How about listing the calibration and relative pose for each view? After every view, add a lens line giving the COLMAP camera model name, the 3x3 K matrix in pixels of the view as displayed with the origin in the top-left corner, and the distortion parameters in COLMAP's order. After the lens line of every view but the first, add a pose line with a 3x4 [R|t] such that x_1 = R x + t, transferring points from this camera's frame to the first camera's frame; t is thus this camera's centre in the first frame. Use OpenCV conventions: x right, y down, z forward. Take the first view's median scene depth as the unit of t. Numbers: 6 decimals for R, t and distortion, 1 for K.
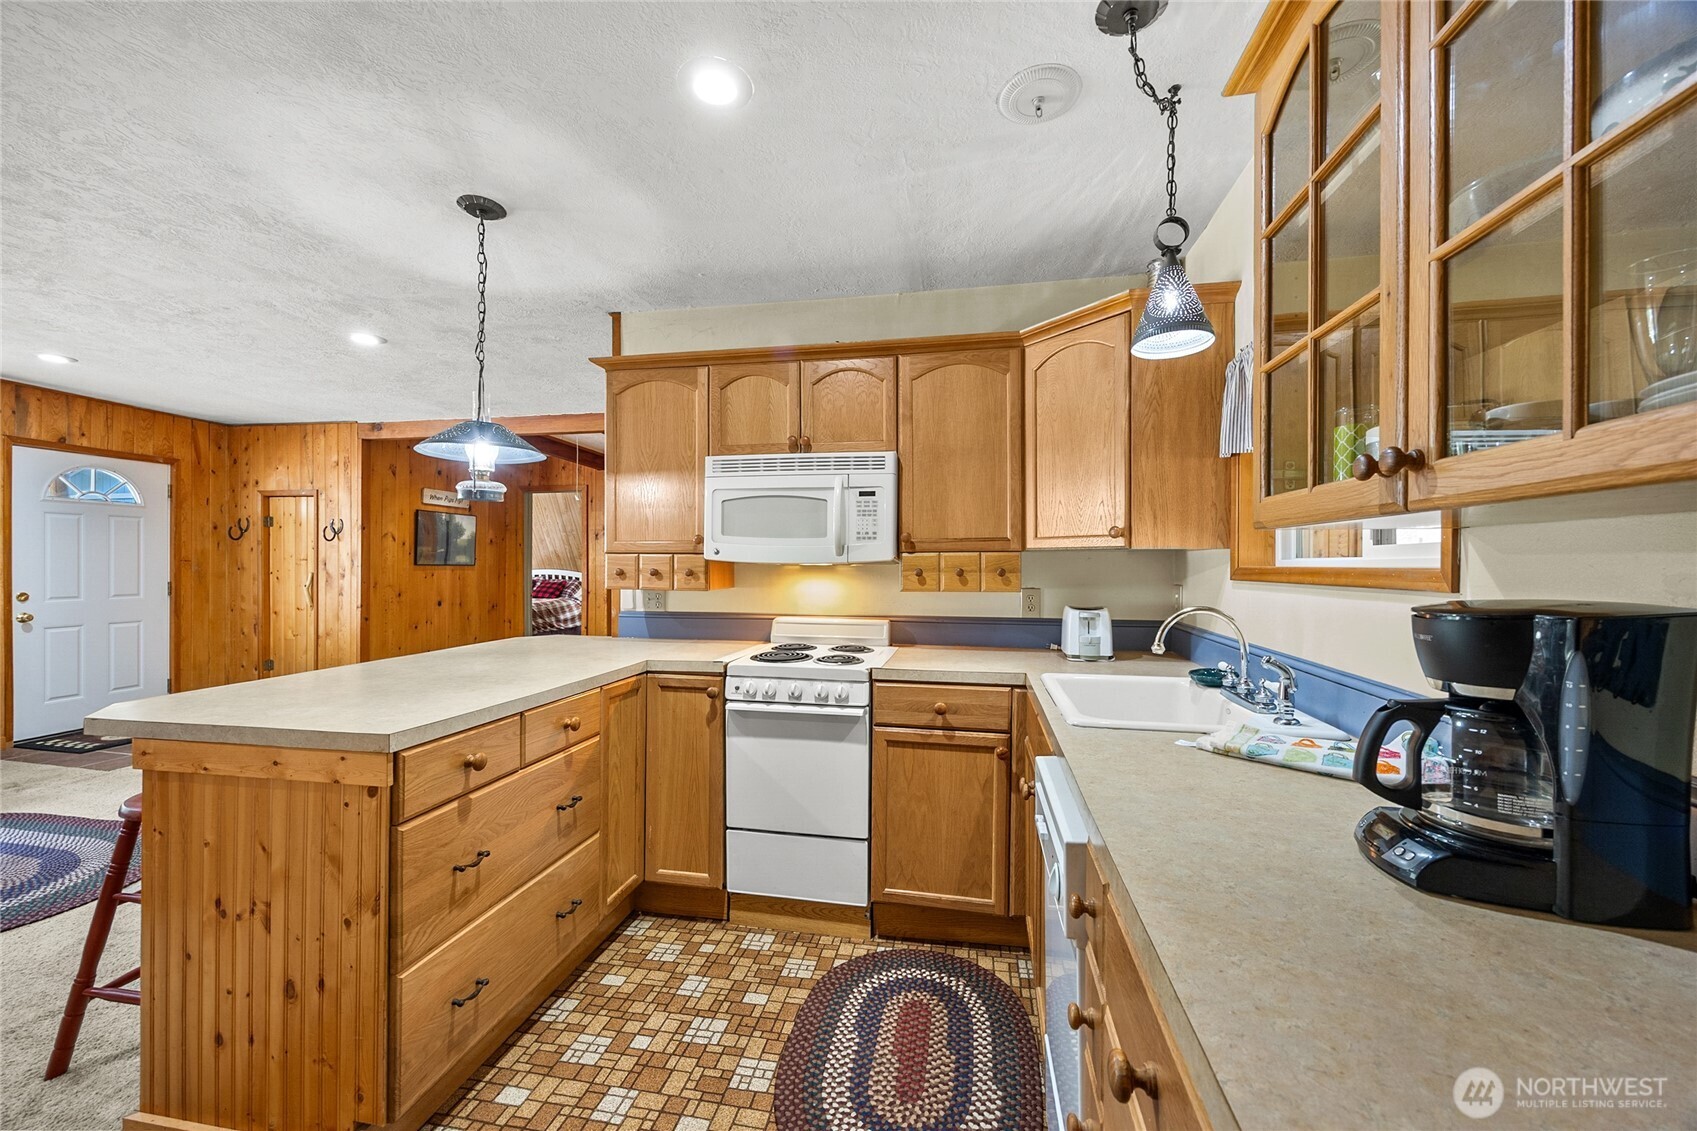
lens RADIAL K [[650.4, 0, 838.0], [0, 650.4, 566.5], [0, 0, 1]] dist [-0.002808, -0.000191]
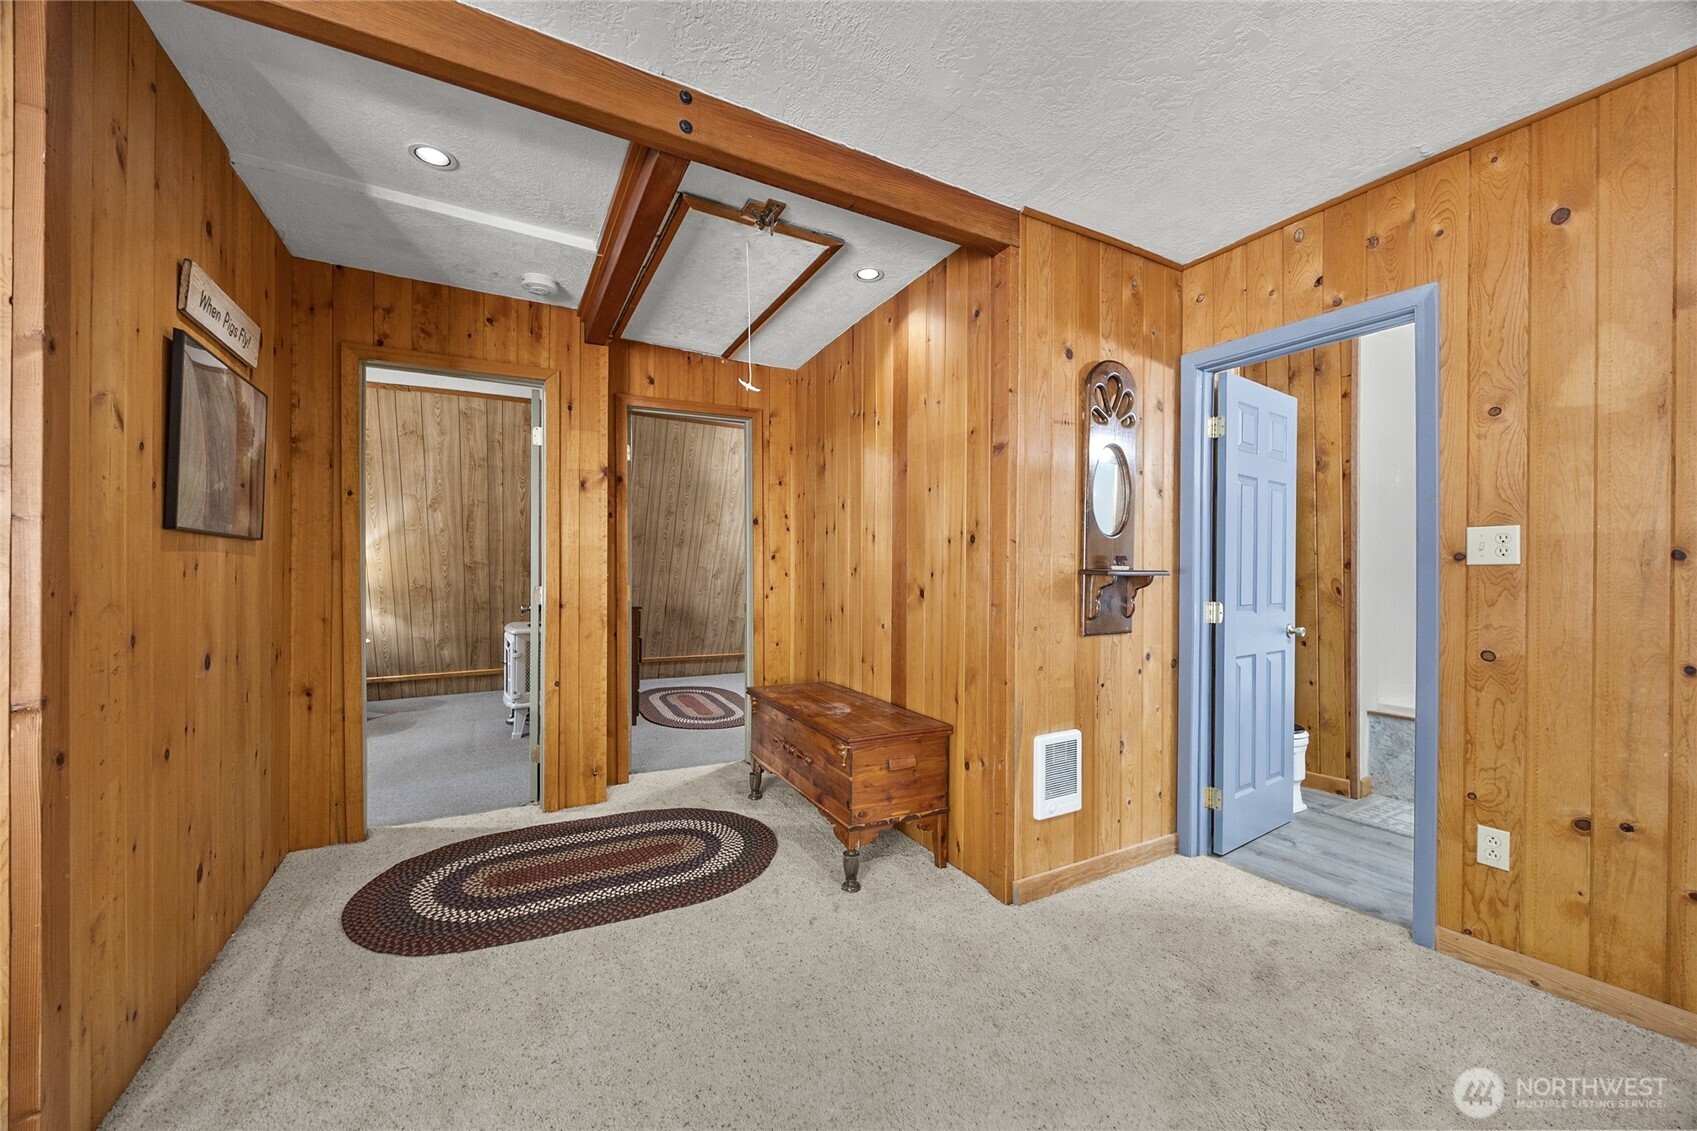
lens RADIAL K [[650.4, 0, 853.7], [0, 650.4, 569.4], [0, 0, 1]] dist [-0.002808, -0.000191]
pose [[0.753485, -0.007847, 0.657419, -0.666684], [0.005759, 0.999969, 0.005335, 0.016400], [-0.657440, -0.000233, 0.753506, 0.653668]]
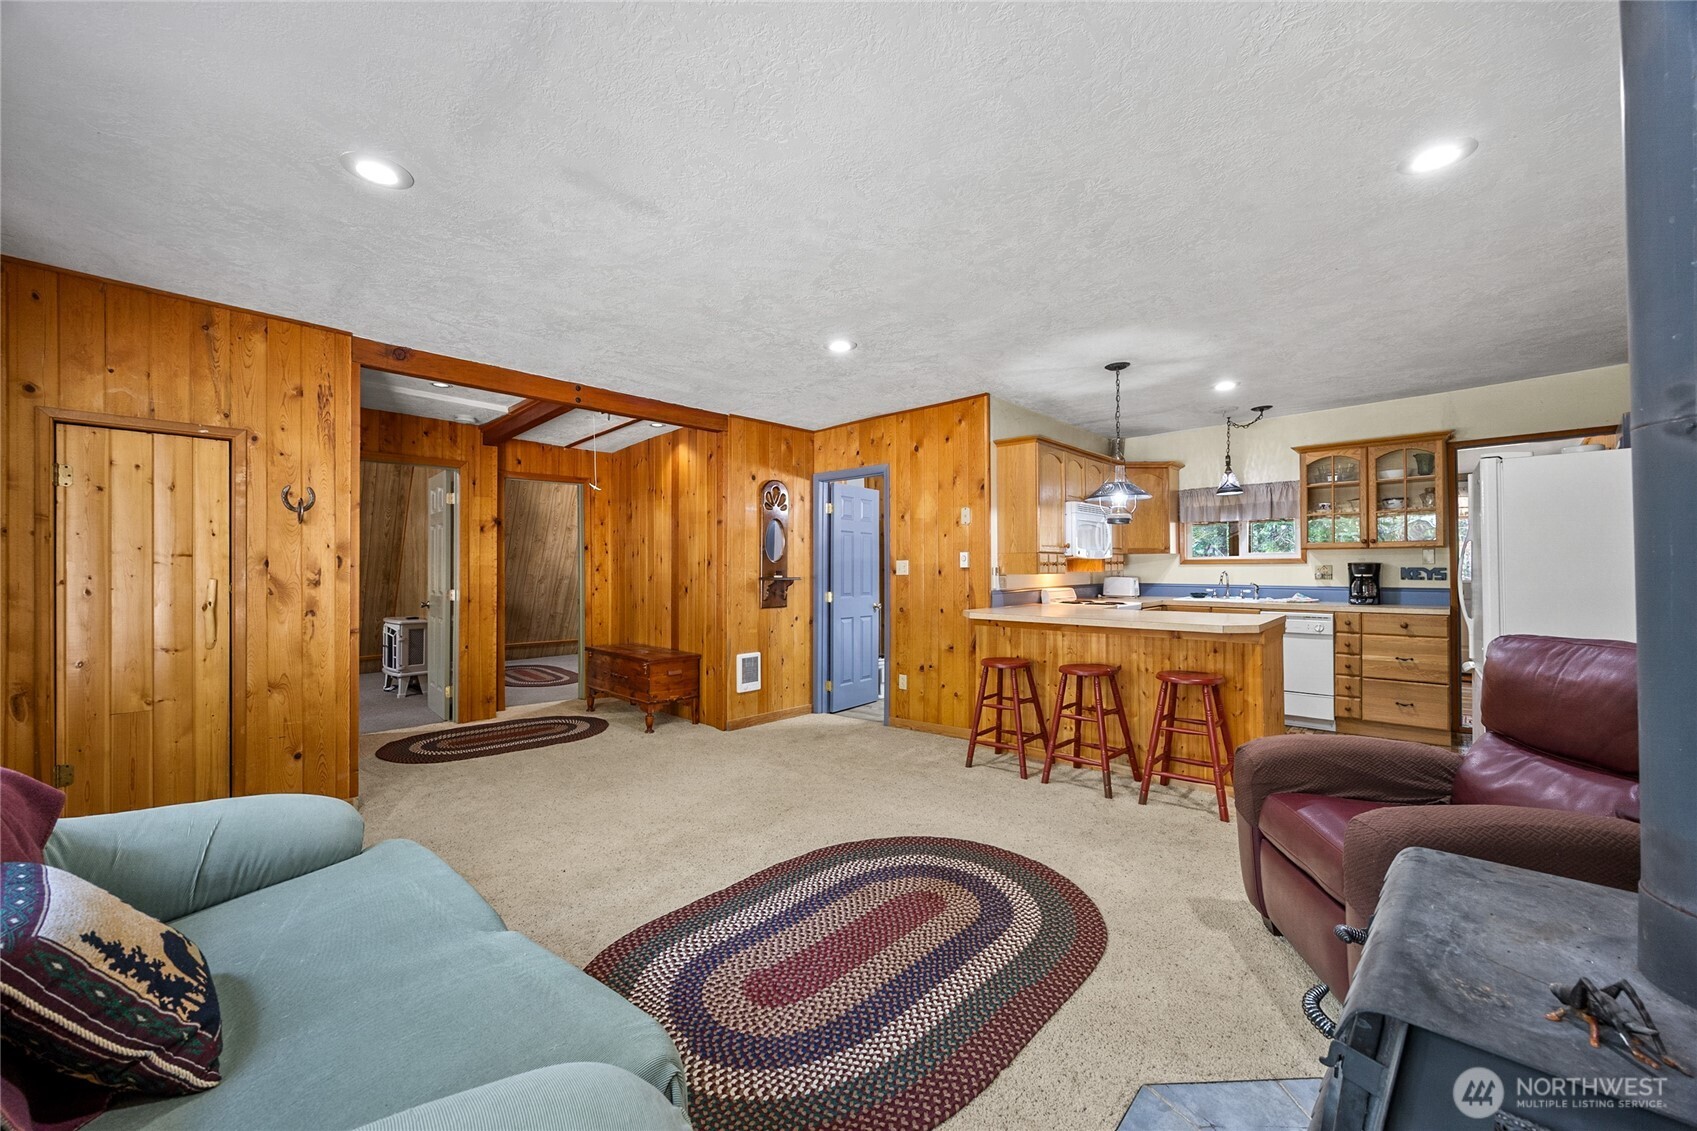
lens RADIAL K [[650.4, 0, 839.5], [0, 650.4, 566.1], [0, 0, 1]] dist [-0.002808, -0.000191]
pose [[0.538213, -0.006254, 0.842786, -1.002416], [0.010518, 0.999944, 0.000704, 0.003483], [-0.842744, 0.008485, 0.538248, 0.270701]]
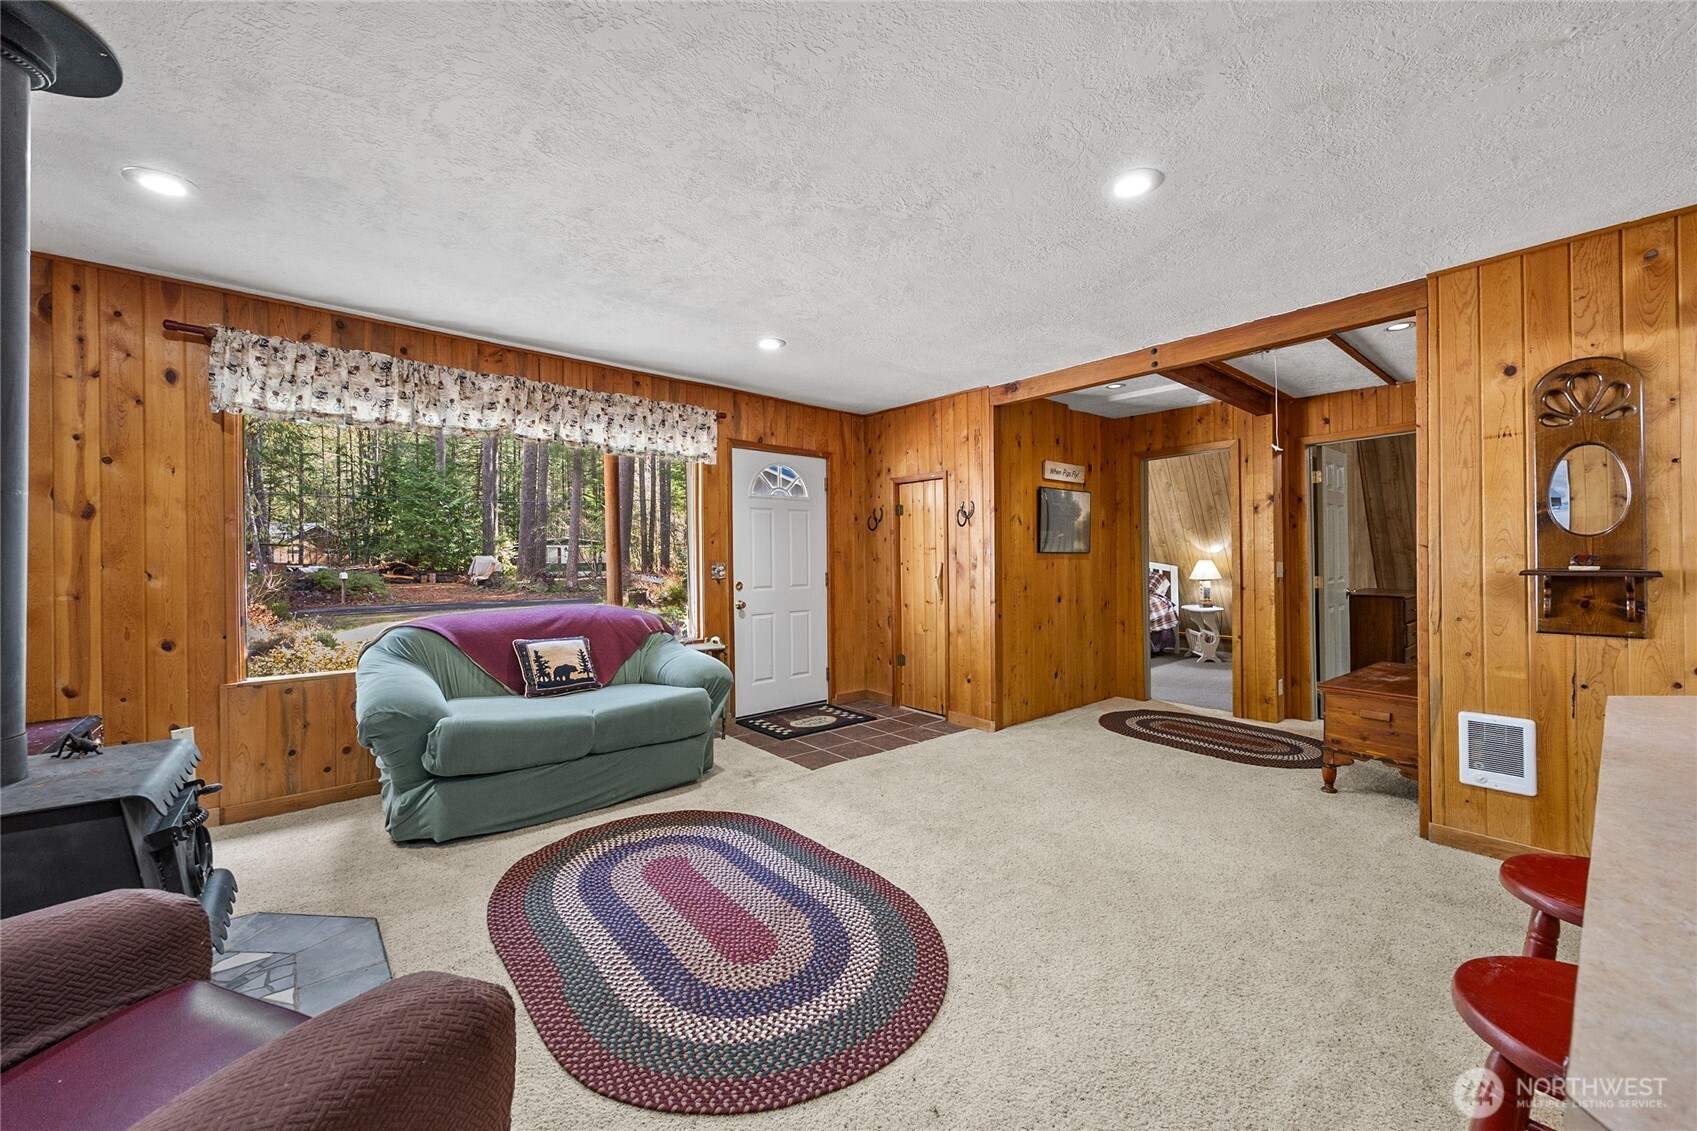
lens RADIAL K [[650.4, 0, 842.8], [0, 650.4, 560.1], [0, 0, 1]] dist [-0.002808, -0.000191]
pose [[0.778161, -0.013608, -0.627917, -0.349229], [0.012152, 0.999904, -0.006611, 0.010184], [0.627947, -0.002486, 0.778252, 0.205689]]
